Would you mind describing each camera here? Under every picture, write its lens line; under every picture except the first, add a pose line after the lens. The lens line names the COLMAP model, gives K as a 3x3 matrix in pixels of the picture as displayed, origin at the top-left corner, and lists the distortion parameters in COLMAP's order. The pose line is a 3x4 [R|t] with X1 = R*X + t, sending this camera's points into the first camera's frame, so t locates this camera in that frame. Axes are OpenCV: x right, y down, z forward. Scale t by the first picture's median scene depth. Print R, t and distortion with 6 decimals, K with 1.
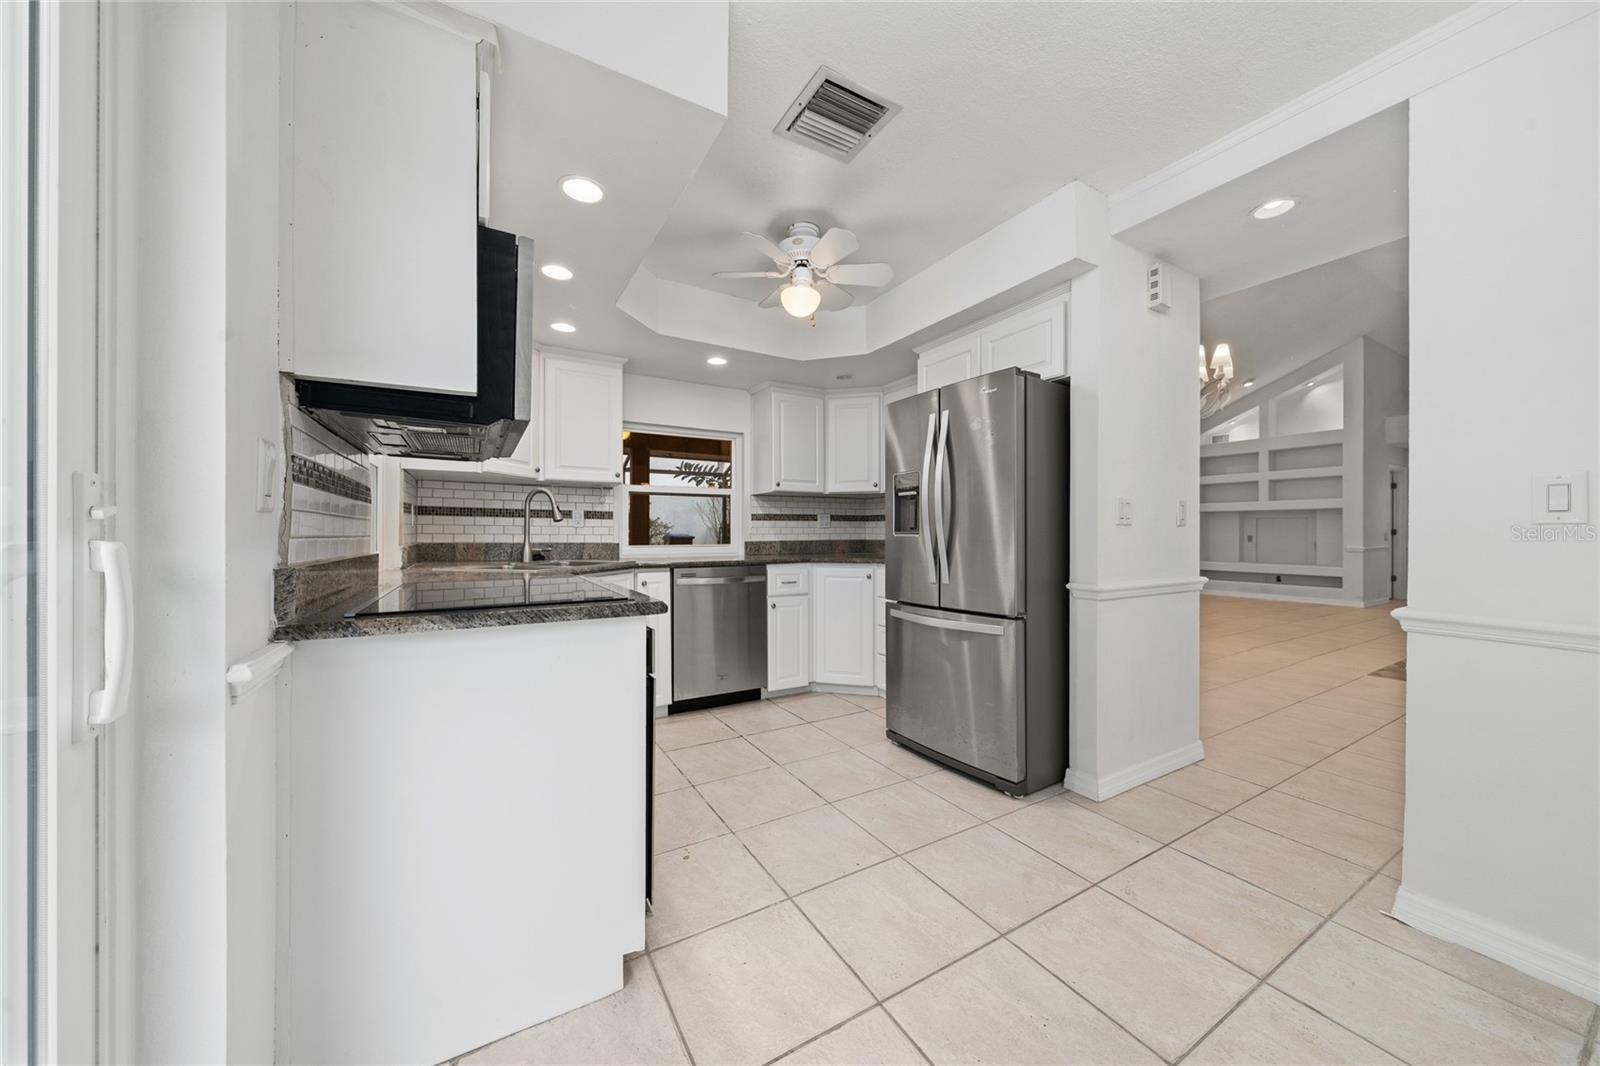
lens RADIAL K [[549.9, 0, 809.6], [0, 549.9, 530.4], [0, 0, 1]] dist [0.001415, 0.000122]
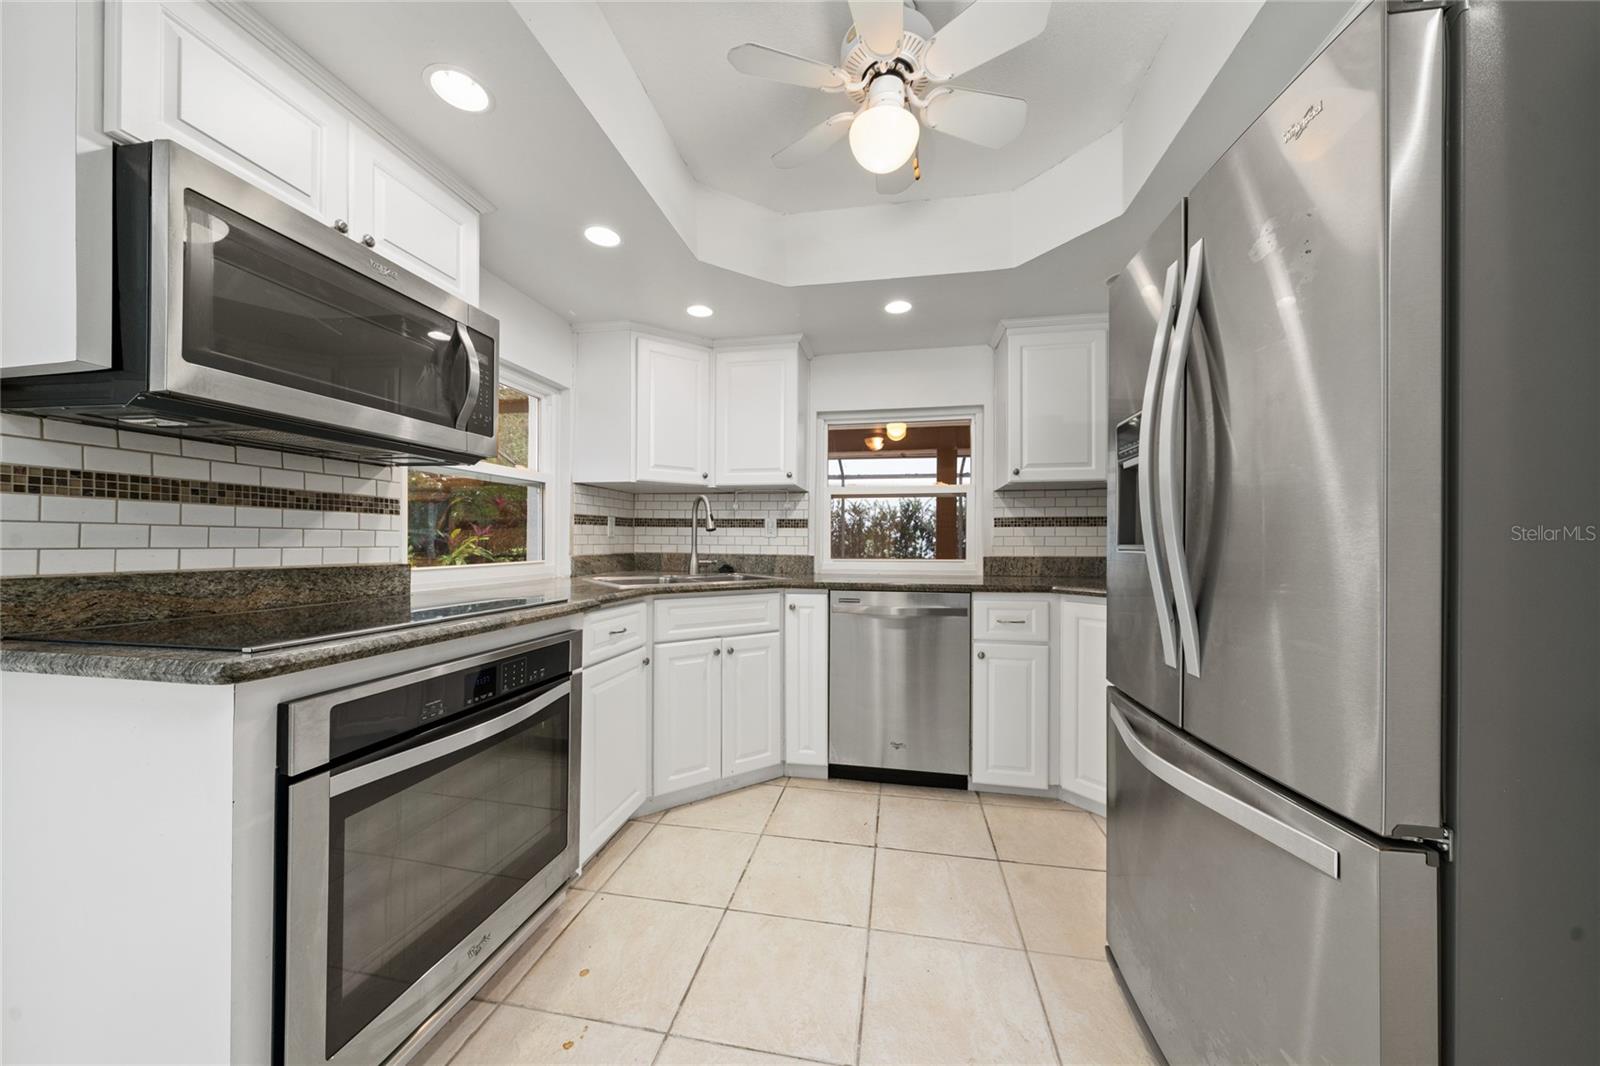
lens RADIAL K [[550.8, 0, 801.7], [0, 550.8, 541.0], [0, 0, 1]] dist [-0.000117, 0.000064]
pose [[0.746244, 0.000502, -0.665672, 0.233245], [-0.000358, 1.000000, 0.000353, -0.000268], [0.665672, -0.000026, 0.746244, 0.395190]]
